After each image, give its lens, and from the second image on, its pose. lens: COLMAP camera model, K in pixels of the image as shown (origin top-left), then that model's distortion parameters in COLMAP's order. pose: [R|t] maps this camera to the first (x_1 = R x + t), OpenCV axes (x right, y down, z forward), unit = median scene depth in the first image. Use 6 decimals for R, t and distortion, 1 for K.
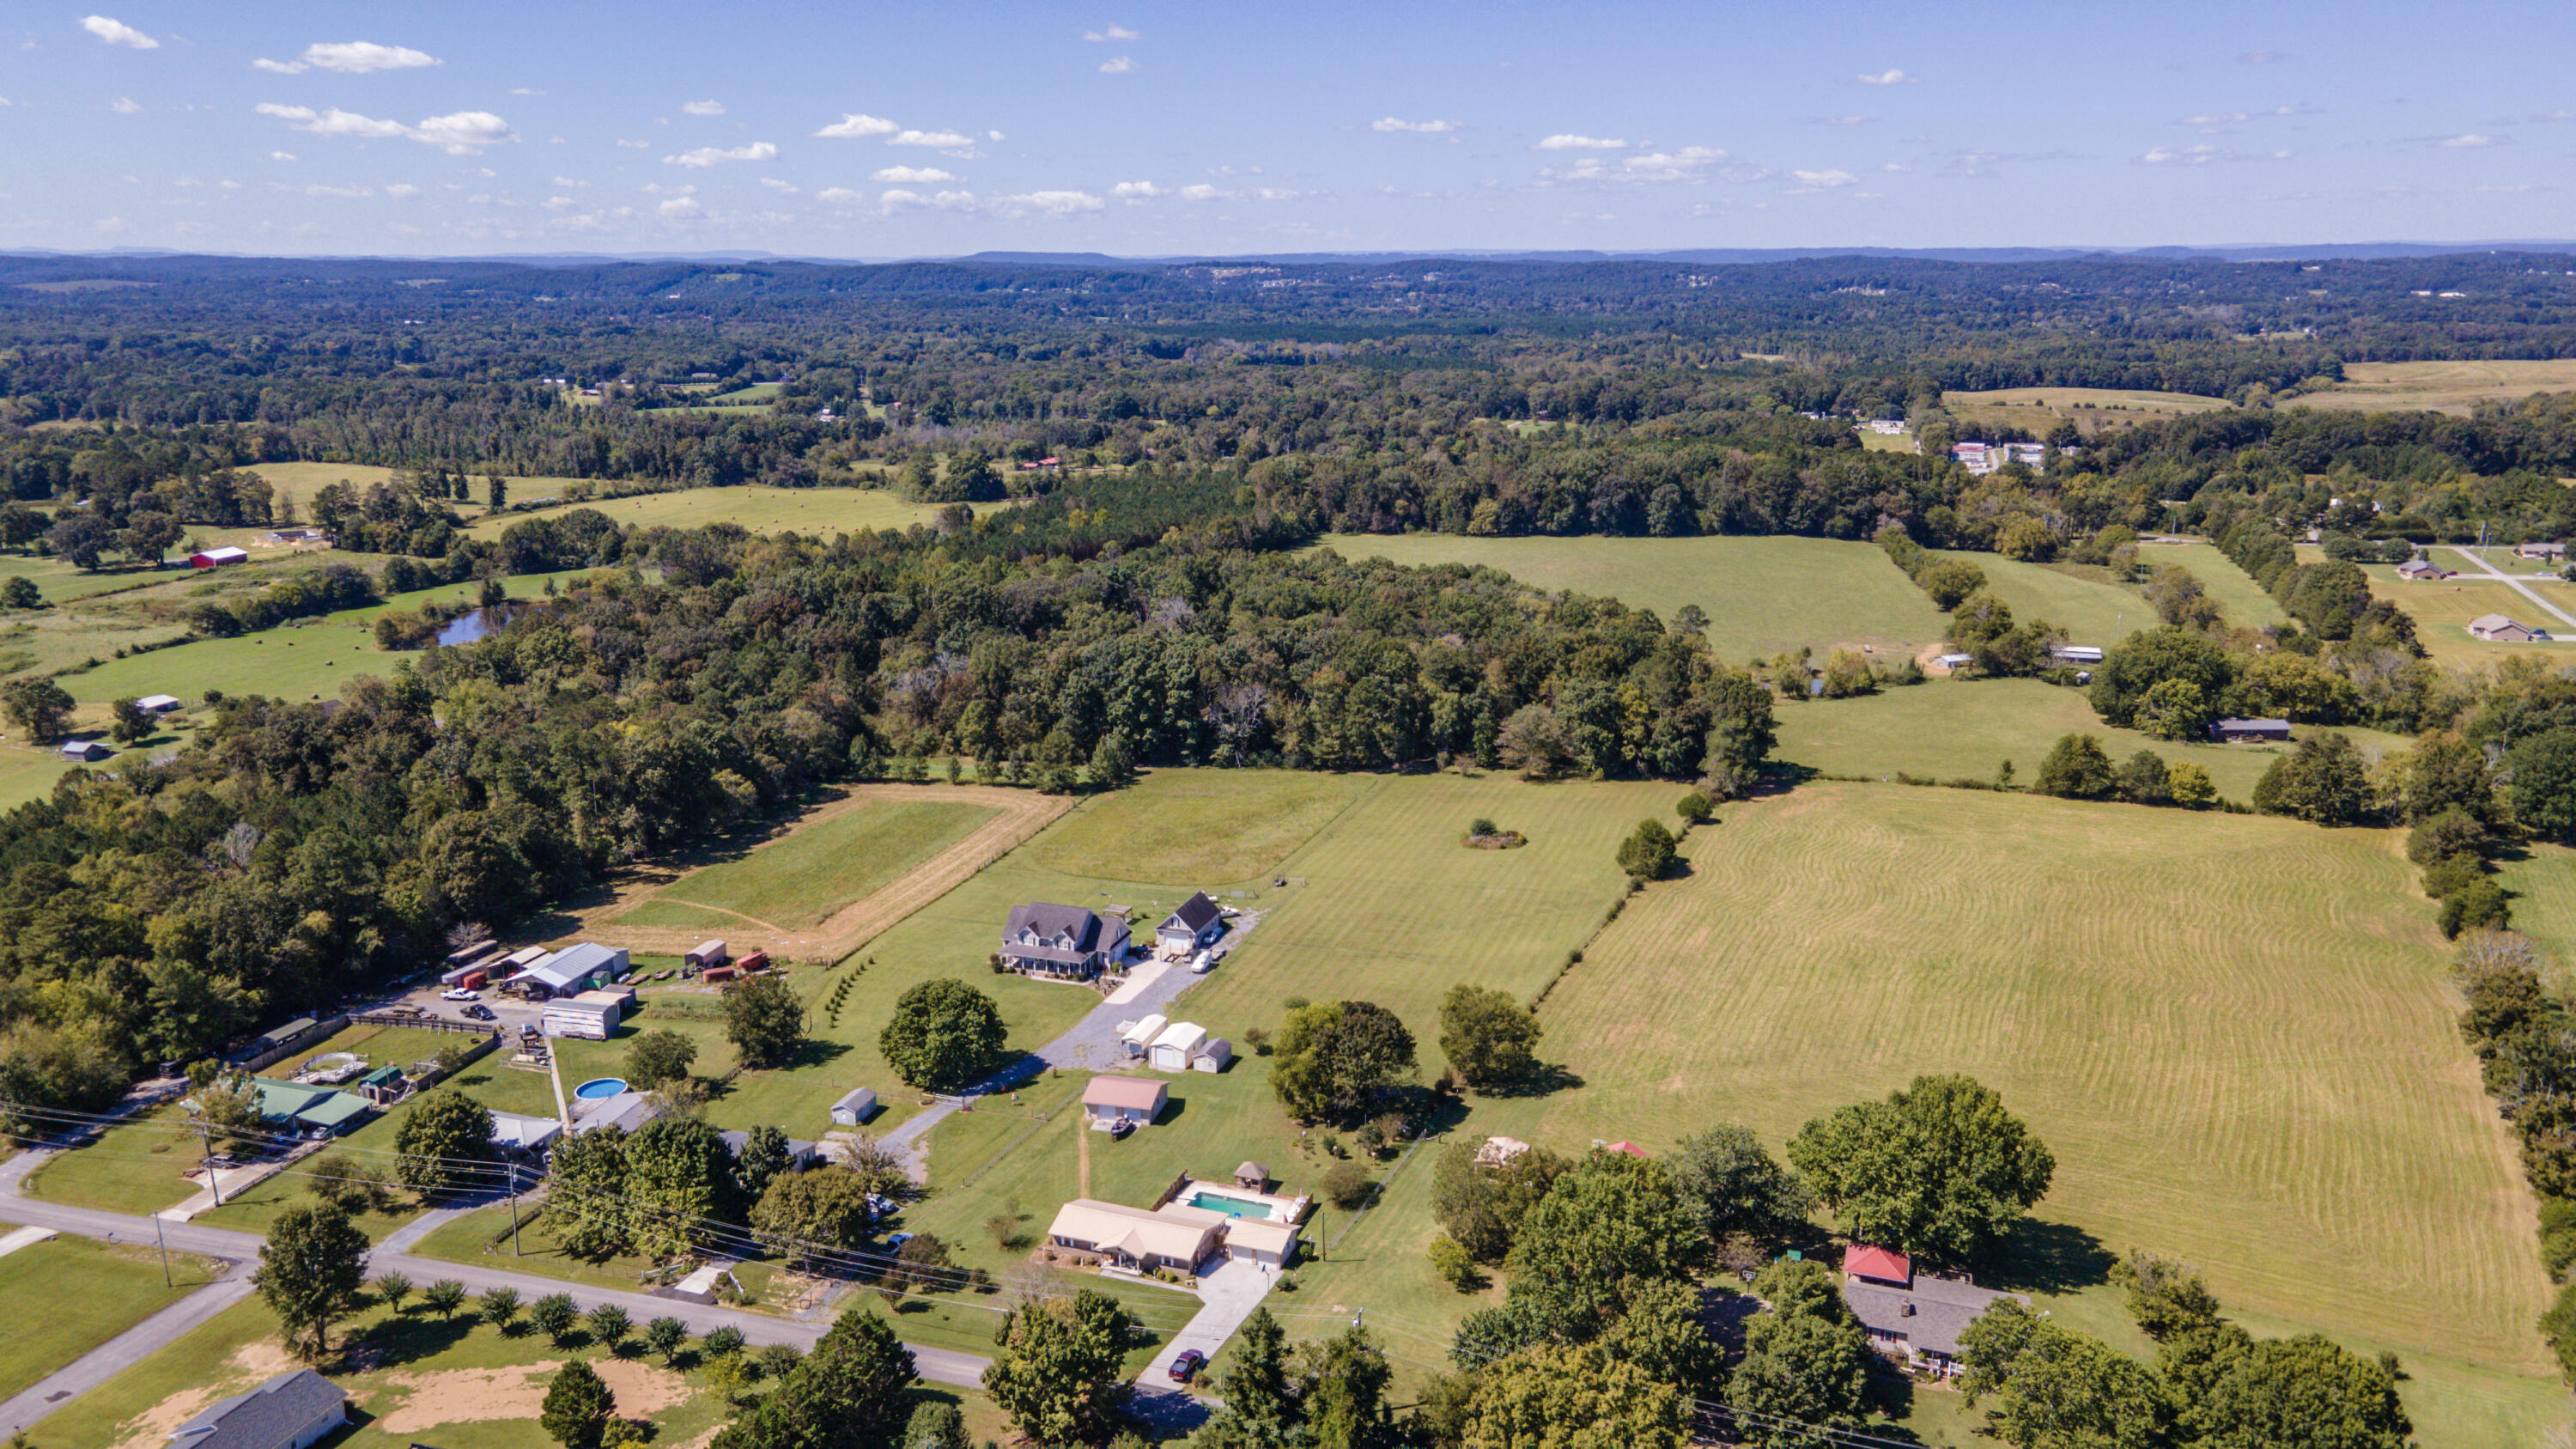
lens RADIAL K [[1895.9, 0, 1287.9], [0, 1895.9, 725.2], [0, 0, 1]] dist [0.051667, -0.002059]
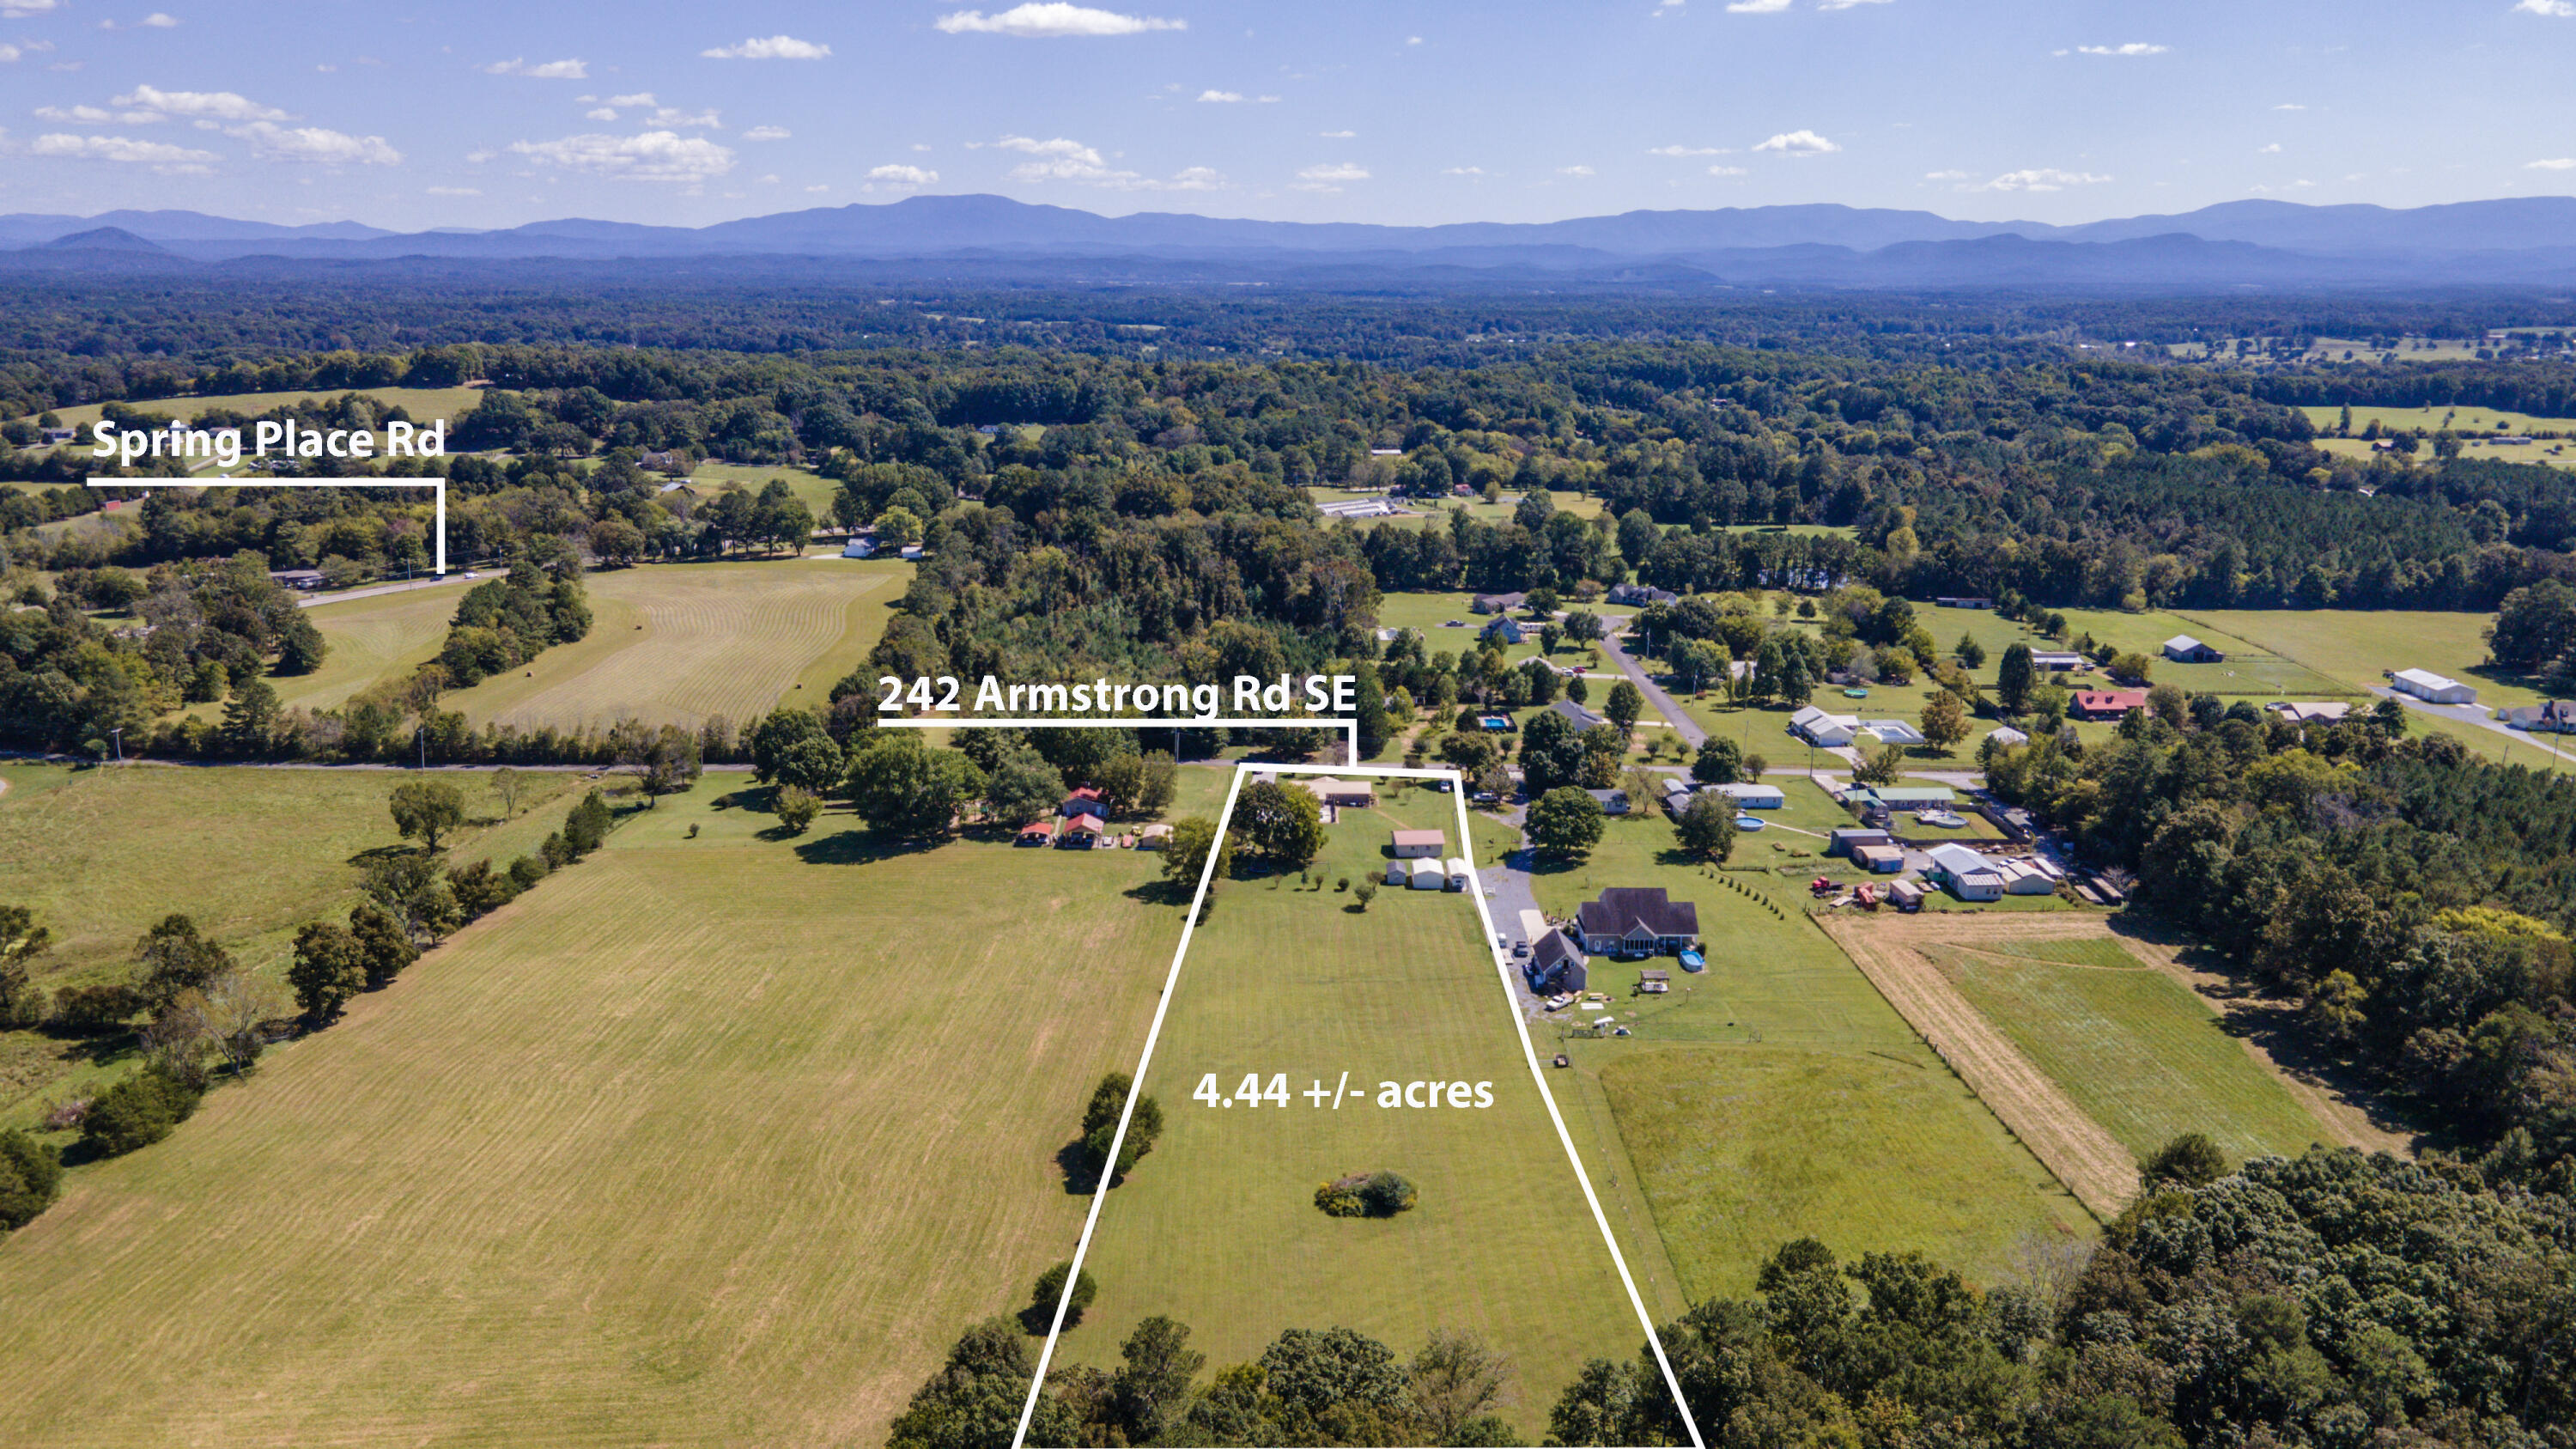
lens RADIAL K [[1895.9, 0, 1286.5], [0, 1895.9, 723.7], [0, 0, 1]] dist [0.051667, -0.002059]
pose [[-0.940208, 0.082061, -0.330568, 0.348505], [-0.078756, 0.891863, 0.445396, -0.382785], [0.331371, 0.444799, -0.832074, 1.519606]]
